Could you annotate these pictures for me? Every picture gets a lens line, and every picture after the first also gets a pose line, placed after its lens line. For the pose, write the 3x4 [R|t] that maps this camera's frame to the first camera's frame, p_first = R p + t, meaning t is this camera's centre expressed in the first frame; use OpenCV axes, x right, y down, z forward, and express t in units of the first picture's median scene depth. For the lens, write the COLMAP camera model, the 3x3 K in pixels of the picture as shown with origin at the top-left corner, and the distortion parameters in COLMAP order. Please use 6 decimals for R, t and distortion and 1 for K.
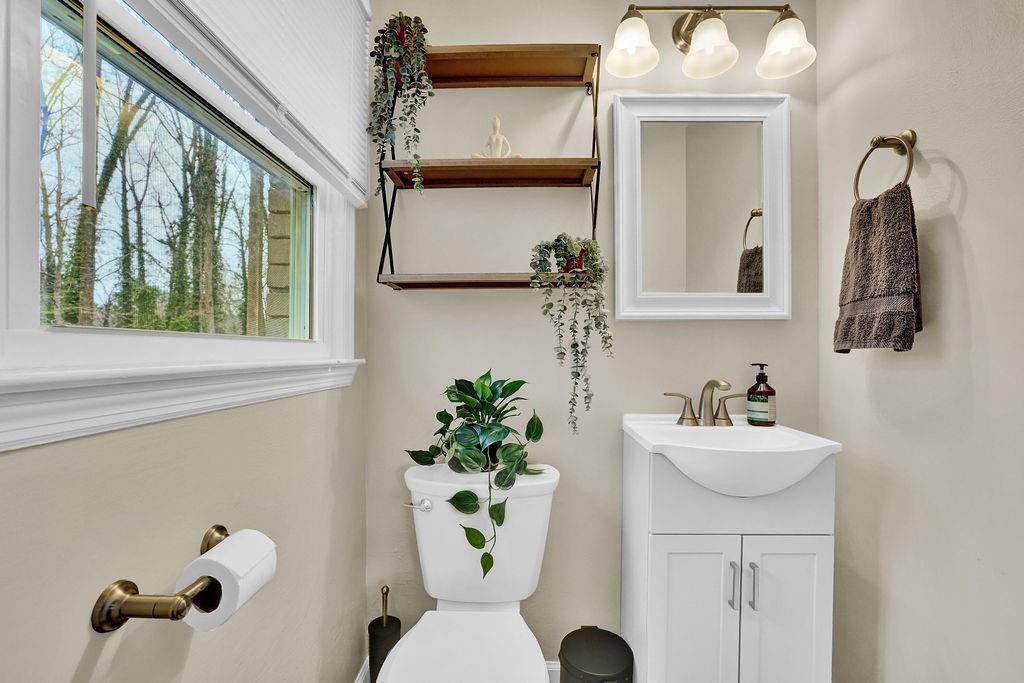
lens RADIAL K [[451.5, 0, 513.1], [0, 451.5, 347.1], [0, 0, 1]] dist [-0.046775, 0.017380]
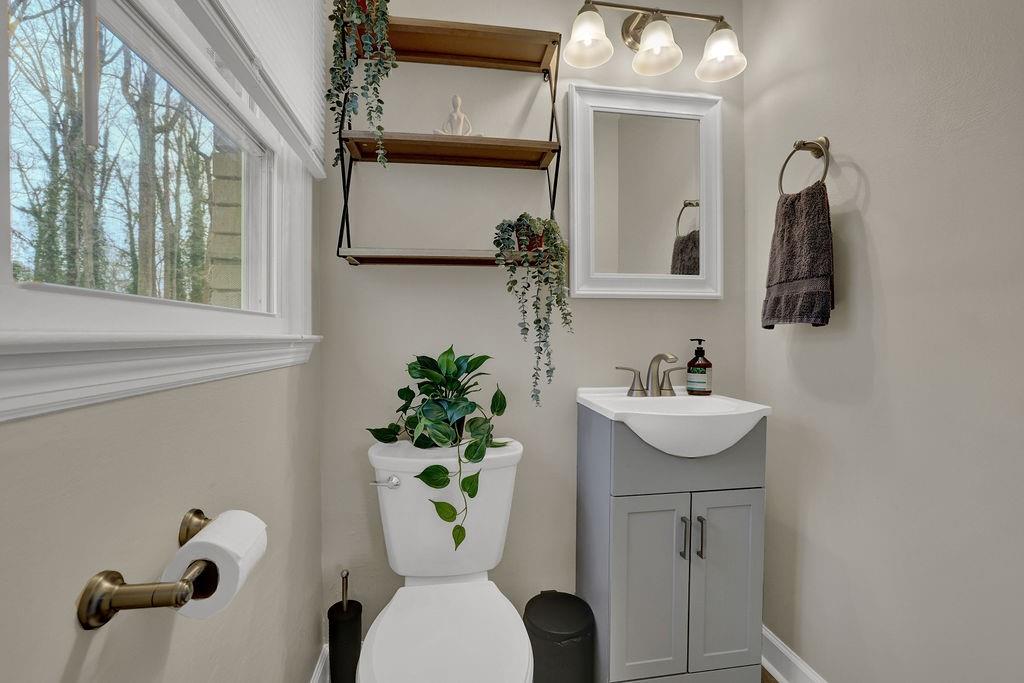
lens RADIAL K [[446.9, 0, 510.3], [0, 446.9, 335.4], [0, 0, 1]] dist [-0.044743, 0.016272]
pose [[0.985339, -0.002689, 0.170588, -0.098811], [0.001354, 0.999968, 0.007945, 0.019878], [-0.170603, -0.007598, 0.985310, -0.004091]]
